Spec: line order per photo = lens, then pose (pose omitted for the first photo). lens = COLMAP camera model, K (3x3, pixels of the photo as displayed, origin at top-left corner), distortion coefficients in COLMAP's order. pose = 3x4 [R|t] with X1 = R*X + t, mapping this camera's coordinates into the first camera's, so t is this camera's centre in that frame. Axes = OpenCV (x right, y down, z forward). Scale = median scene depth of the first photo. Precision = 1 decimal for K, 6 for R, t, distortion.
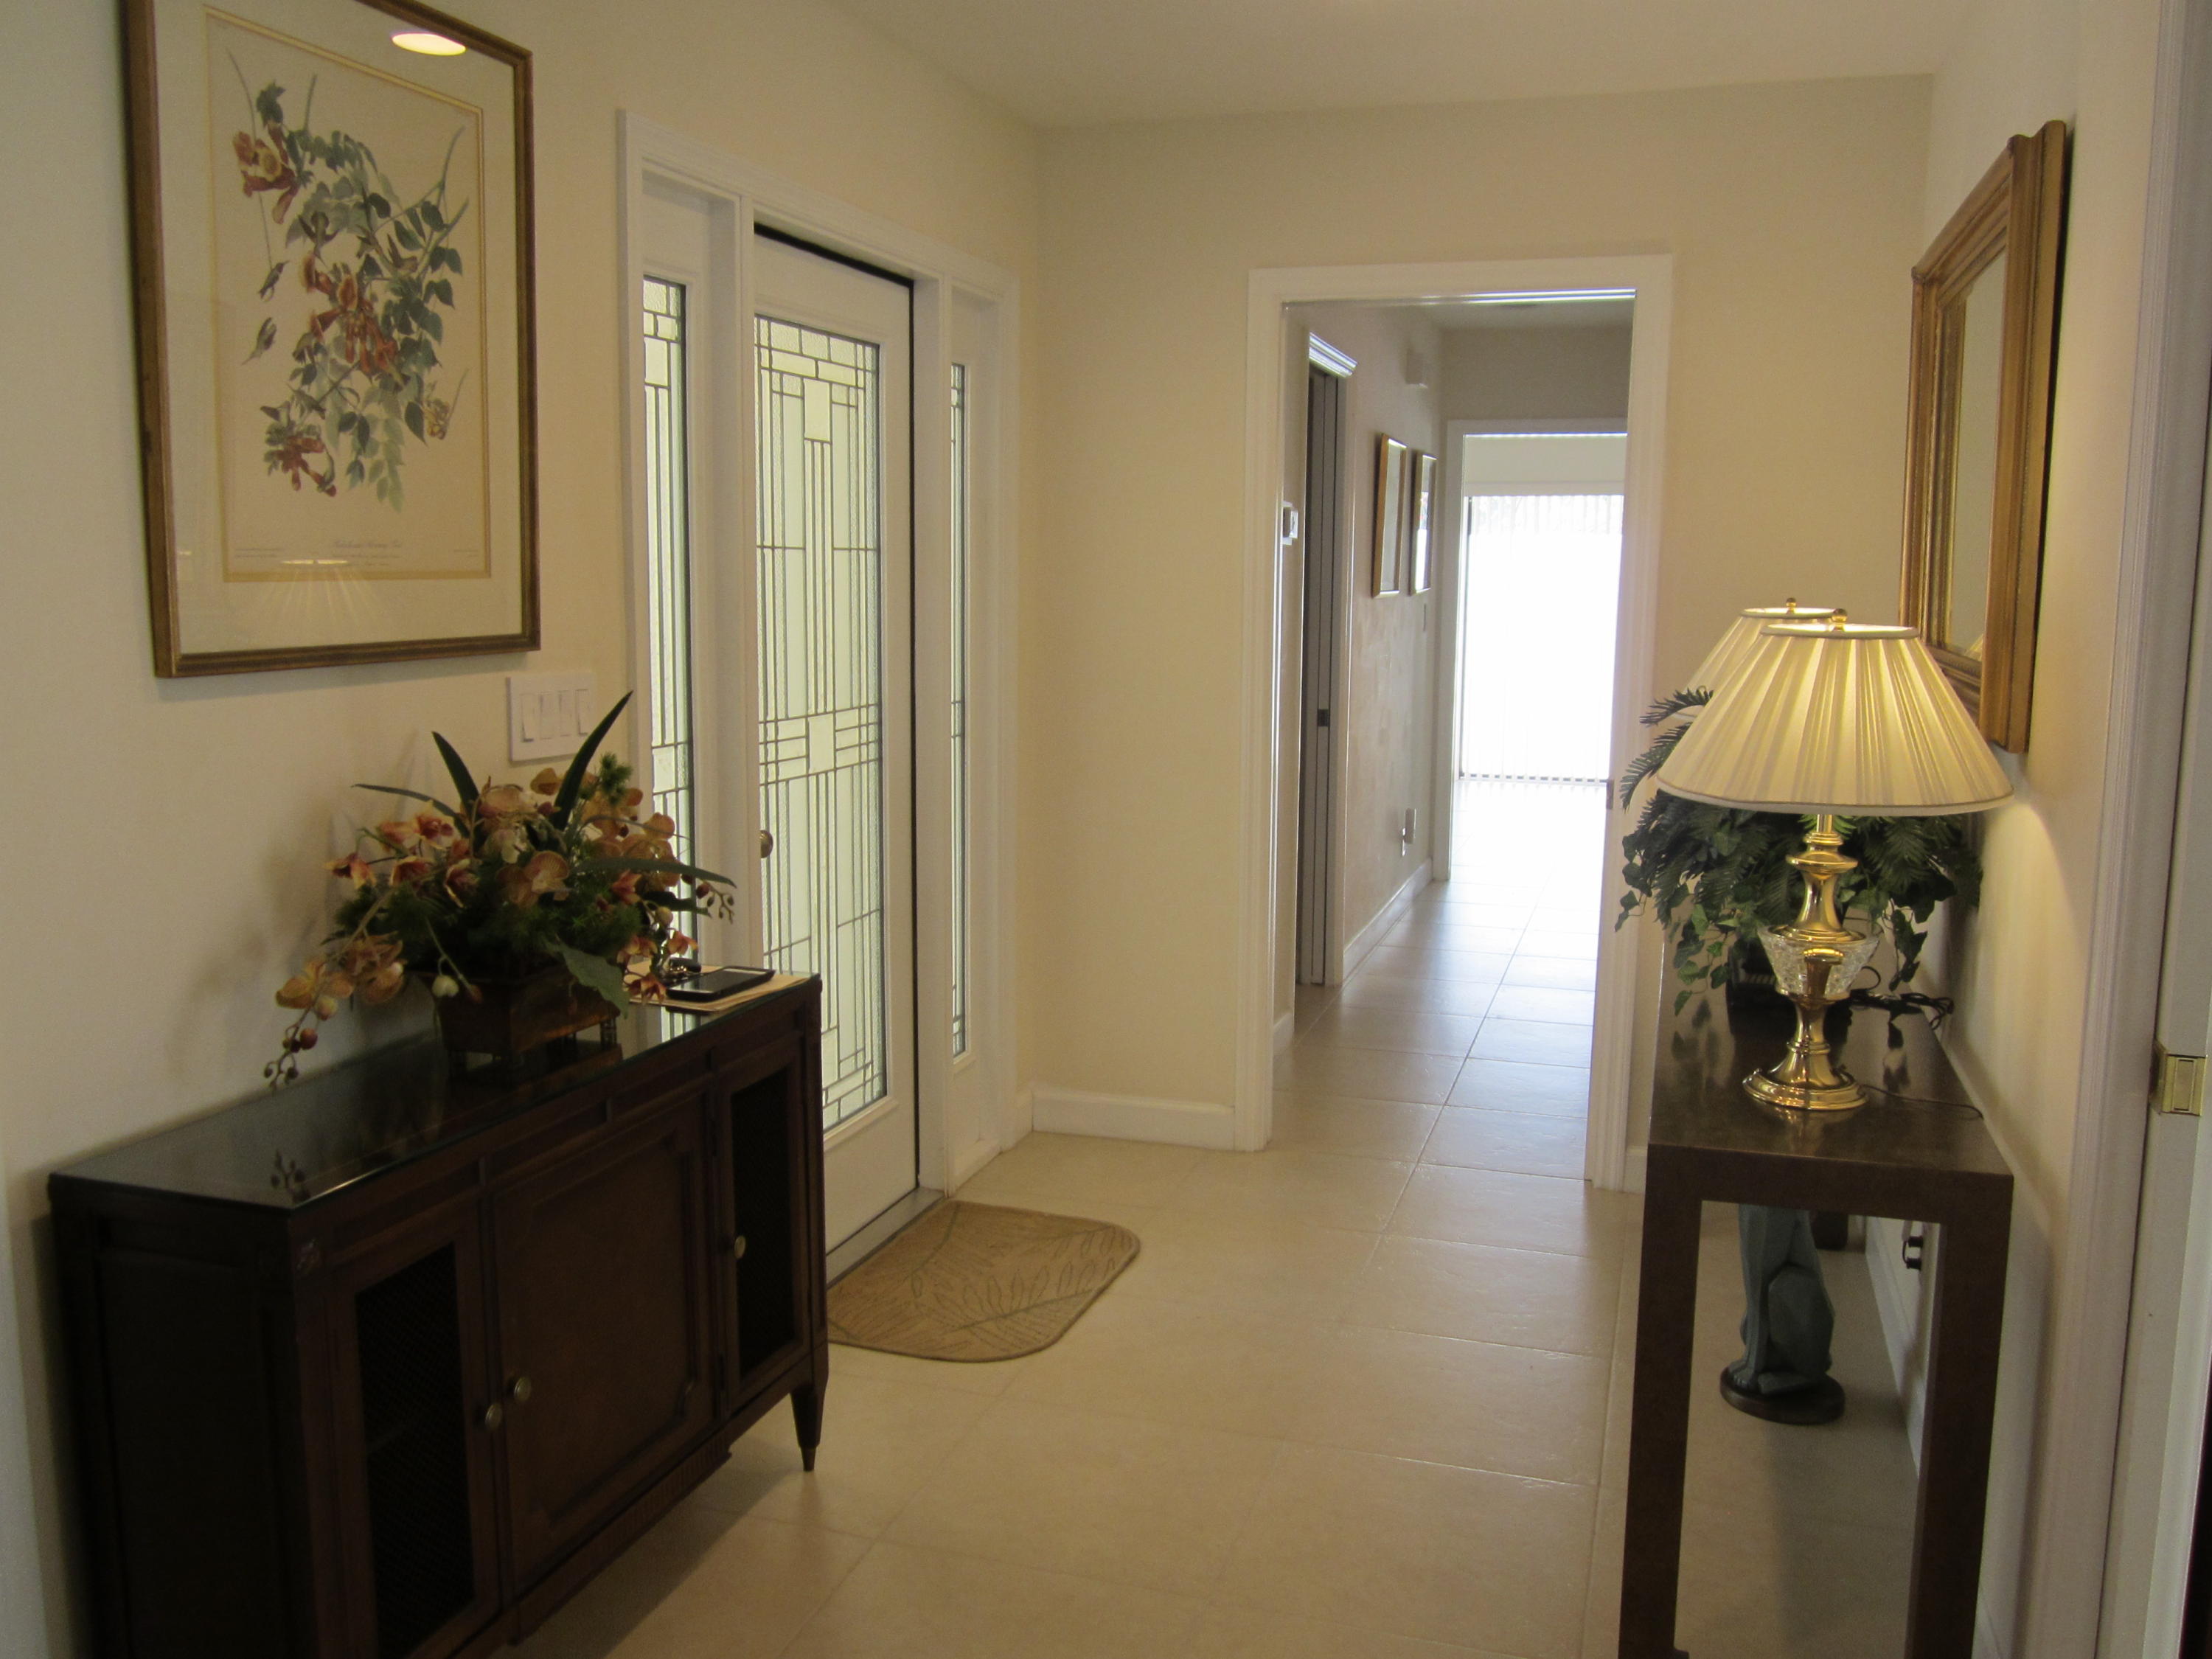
lens RADIAL K [[1860.8, 0, 1106.5], [0, 1860.8, 825.7], [0, 0, 1]] dist [-0.010523, 0.005261]
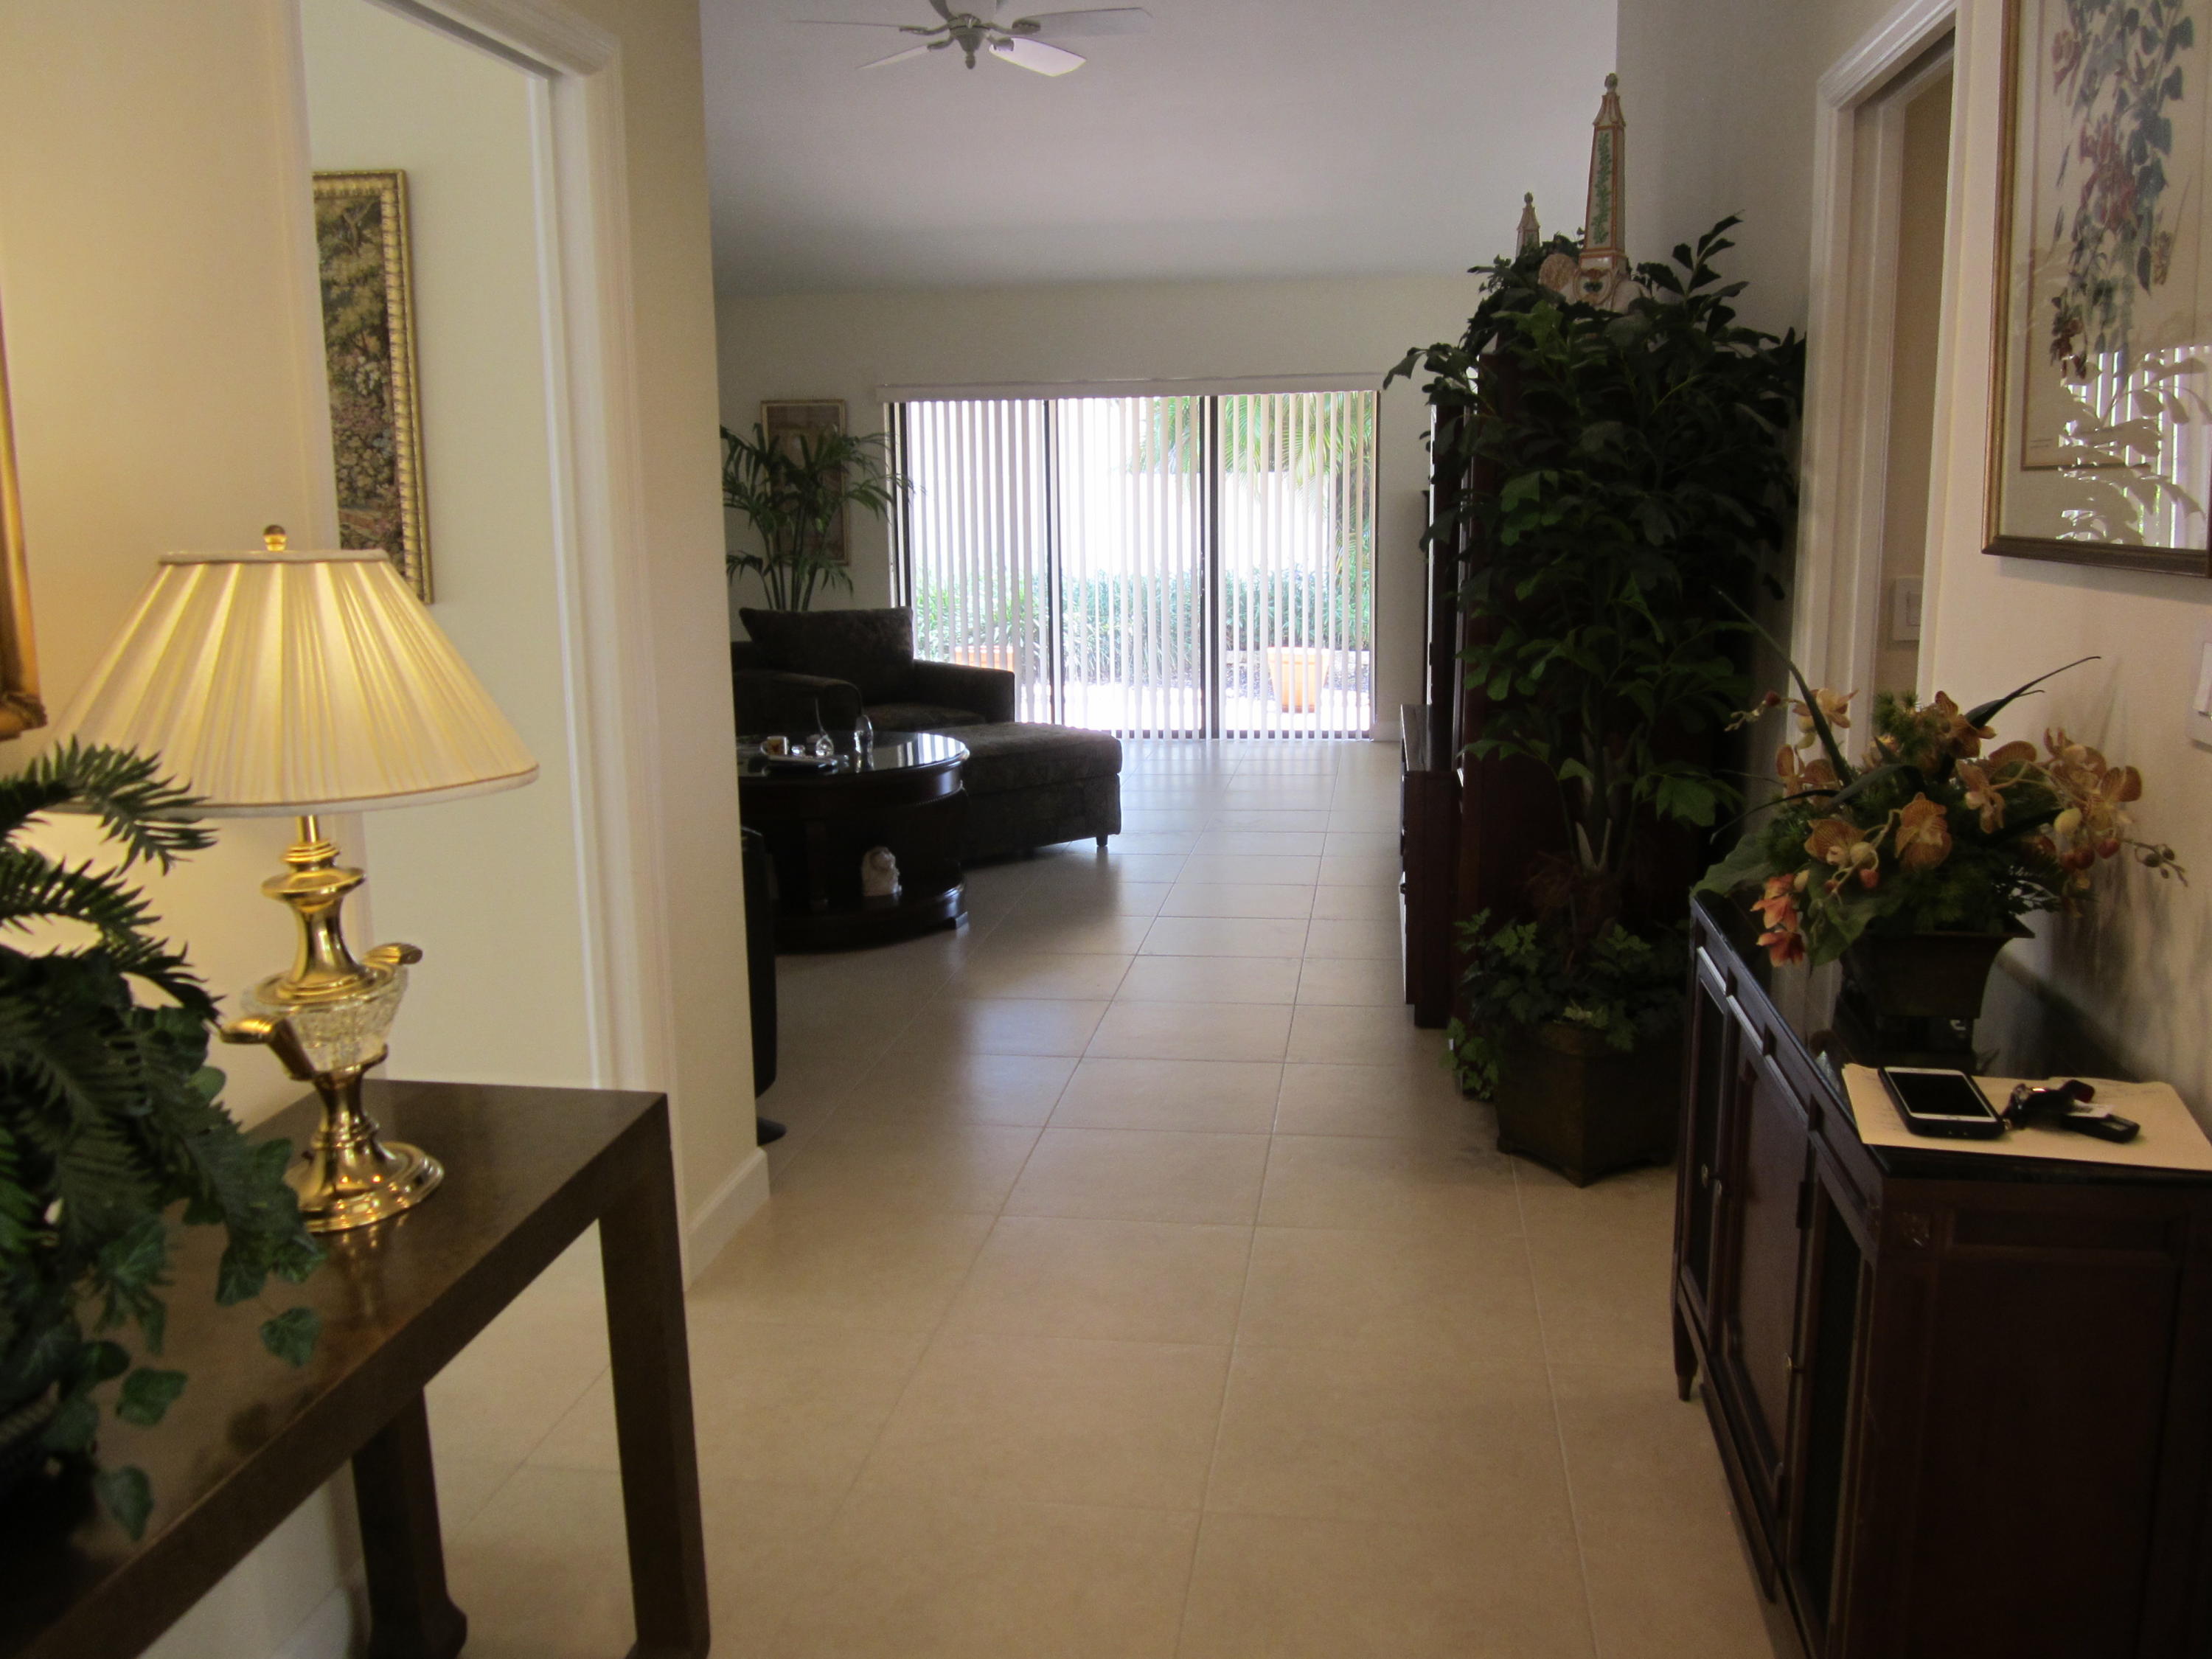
lens RADIAL K [[1860.8, 0, 1106.2], [0, 1860.8, 826.1], [0, 0, 1]] dist [-0.010523, 0.005261]
pose [[-0.986620, 0.029171, -0.160408, 0.205425], [-0.022767, 0.949574, 0.312716, -0.233815], [0.161442, 0.312184, -0.936204, 1.777256]]
